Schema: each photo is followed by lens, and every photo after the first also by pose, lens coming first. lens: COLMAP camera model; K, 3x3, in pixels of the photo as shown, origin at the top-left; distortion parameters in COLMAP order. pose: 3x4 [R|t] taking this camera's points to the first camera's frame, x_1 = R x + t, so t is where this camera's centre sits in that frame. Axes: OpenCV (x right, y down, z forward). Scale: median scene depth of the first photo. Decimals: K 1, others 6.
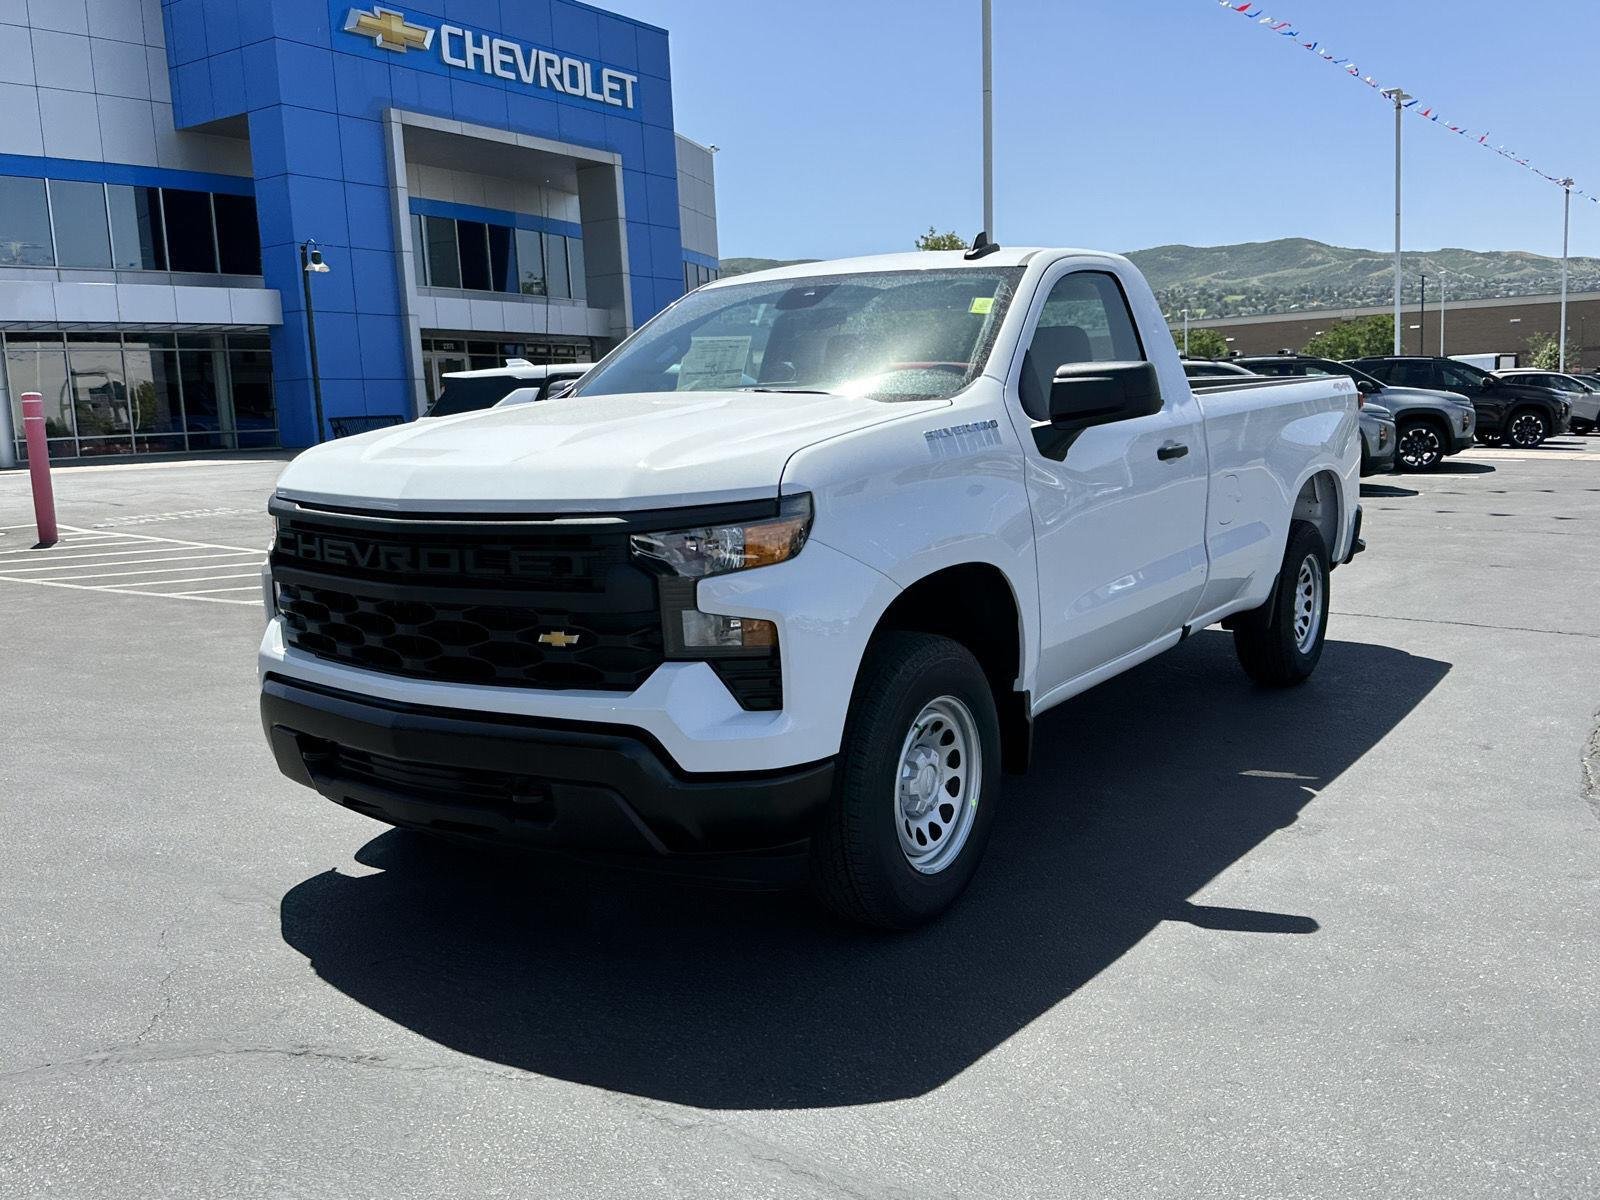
lens RADIAL K [[1392.9, 0, 807.2], [0, 1392.9, 607.7], [0, 0, 1]] dist [0.078510, -0.169471]
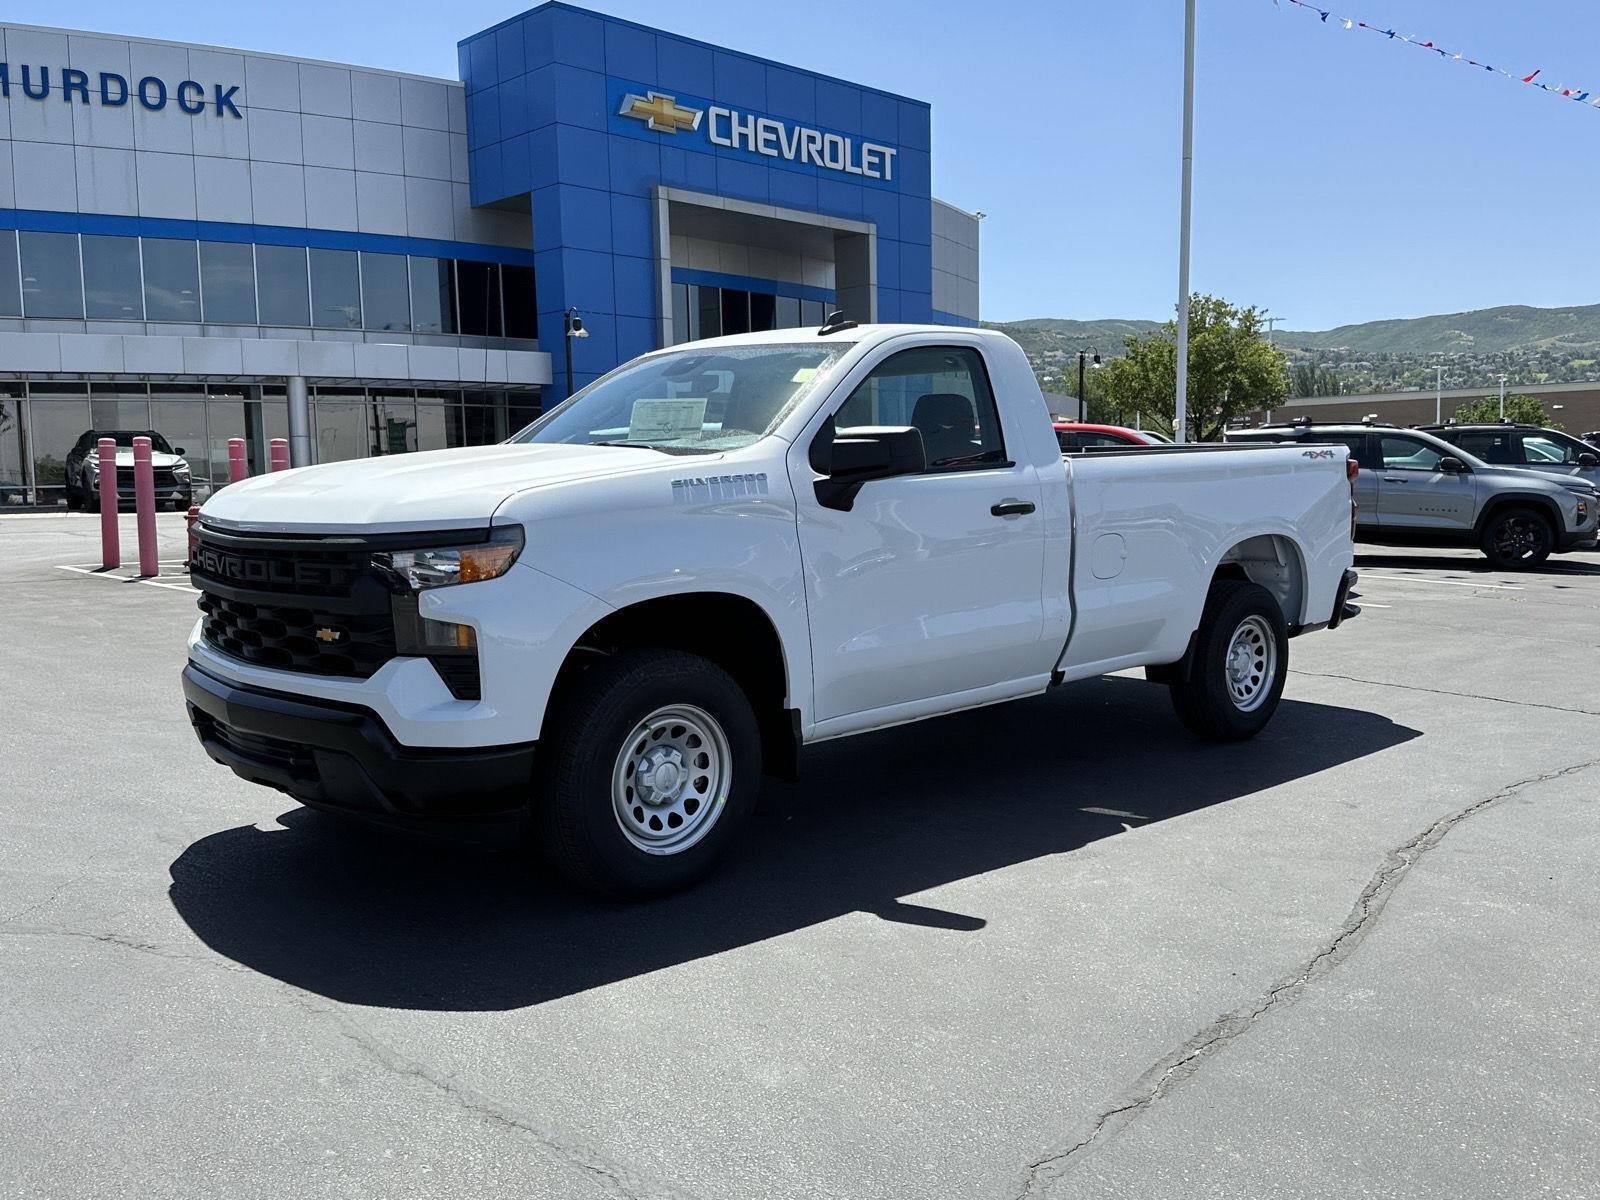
lens RADIAL K [[1375.9, 0, 802.5], [0, 1375.9, 631.0], [0, 0, 1]] dist [0.074554, -0.105223]
pose [[0.977120, 0.046993, -0.207434, 0.049802], [-0.051980, 0.998474, -0.018656, 0.002010], [0.206241, 0.029012, 0.978071, -0.013402]]
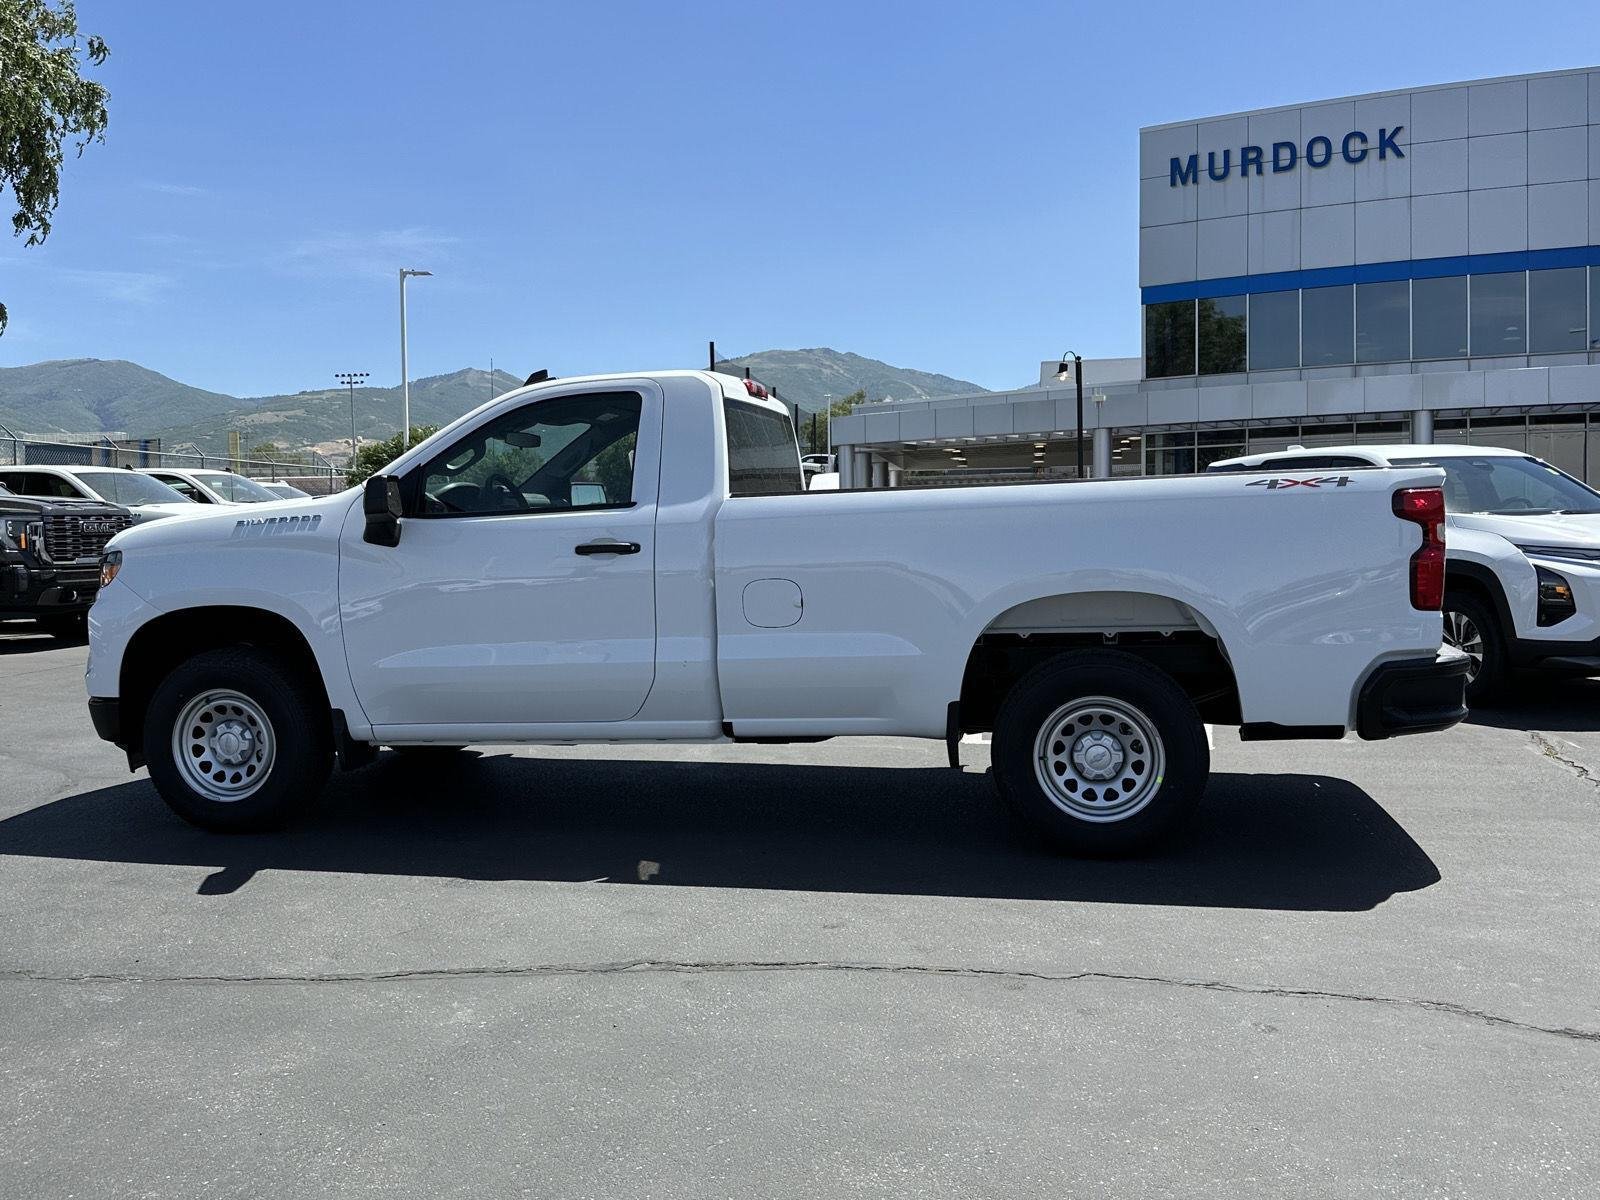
lens RADIAL K [[1385.9, 0, 806.4], [0, 1385.9, 593.0], [0, 0, 1]] dist [0.147443, -0.323828]
pose [[0.399041, 0.070933, -0.914185, 0.203457], [-0.129364, 0.991386, 0.020456, -0.018150], [0.907762, 0.110100, 0.404780, 0.106841]]
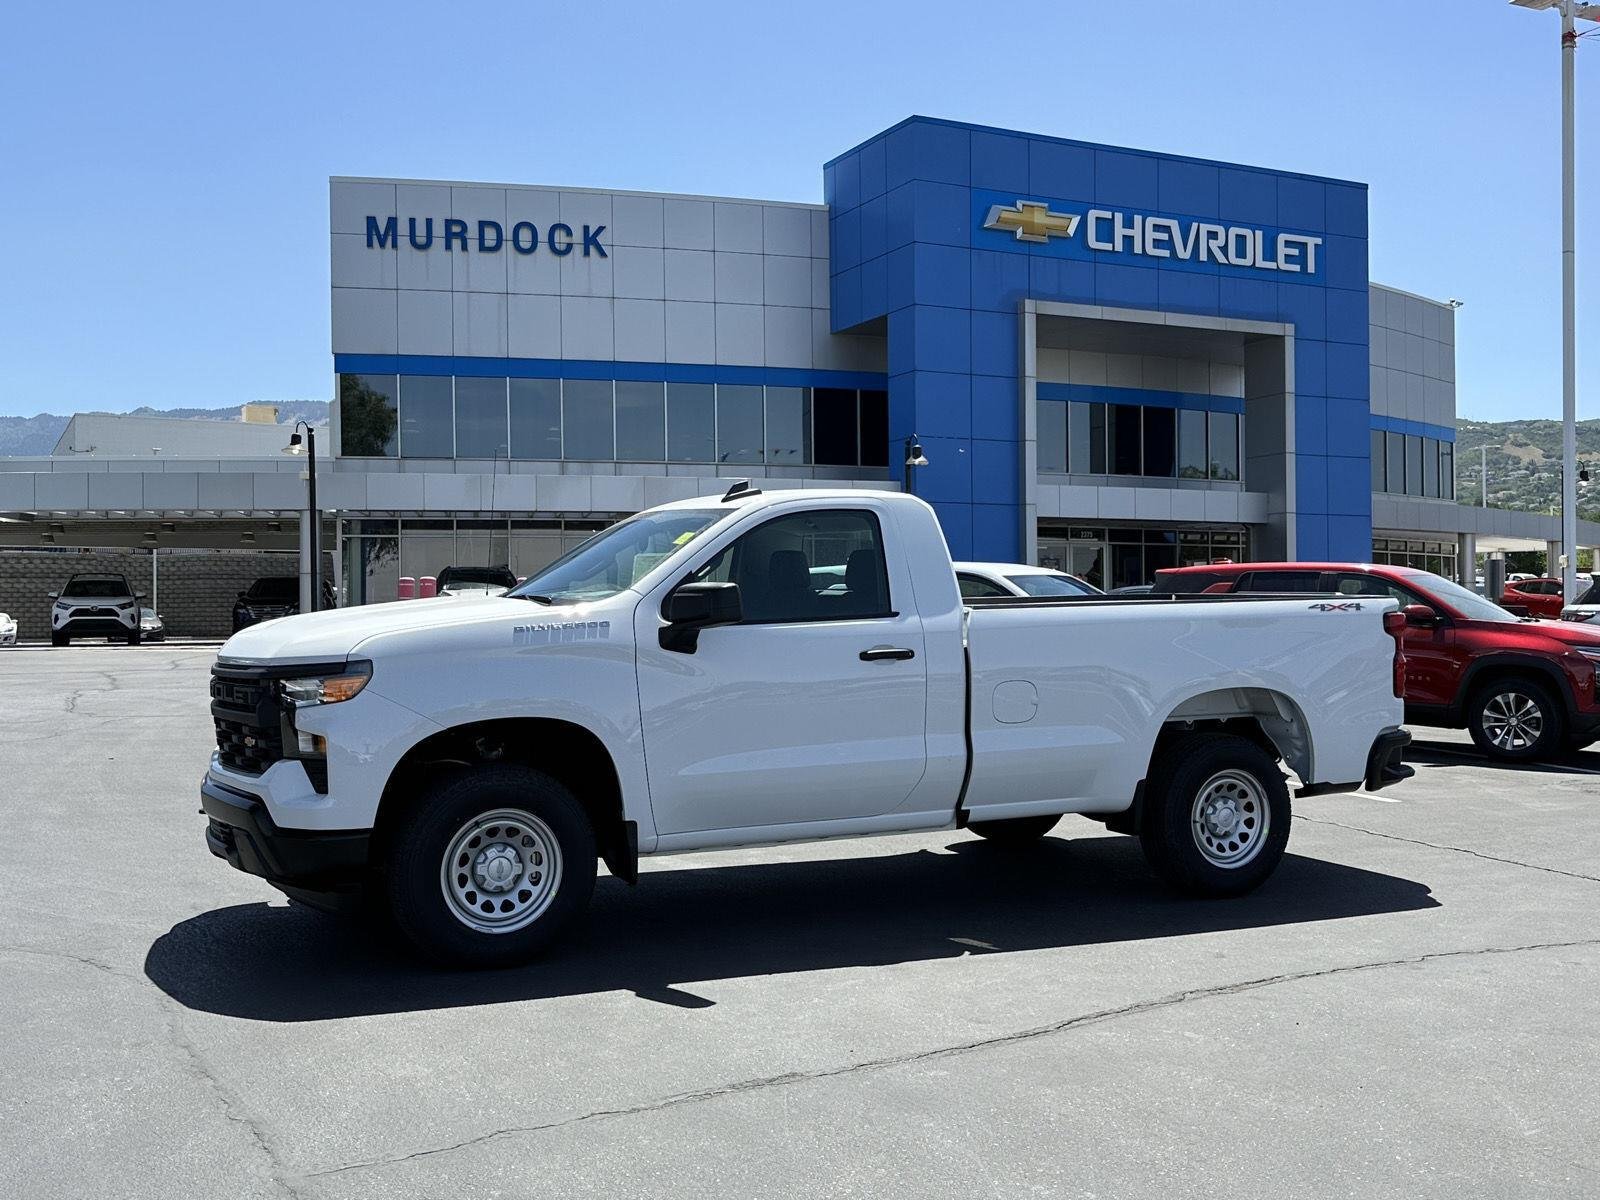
lens RADIAL K [[1599.5, 0, 794.7], [0, 1599.5, 638.9], [0, 0, 1]] dist [0.199943, -0.418371]
pose [[0.869440, 0.040680, -0.492361, 0.132611], [-0.097497, 0.991133, -0.090277, 0.001232], [0.484323, 0.126494, 0.865696, -0.036642]]
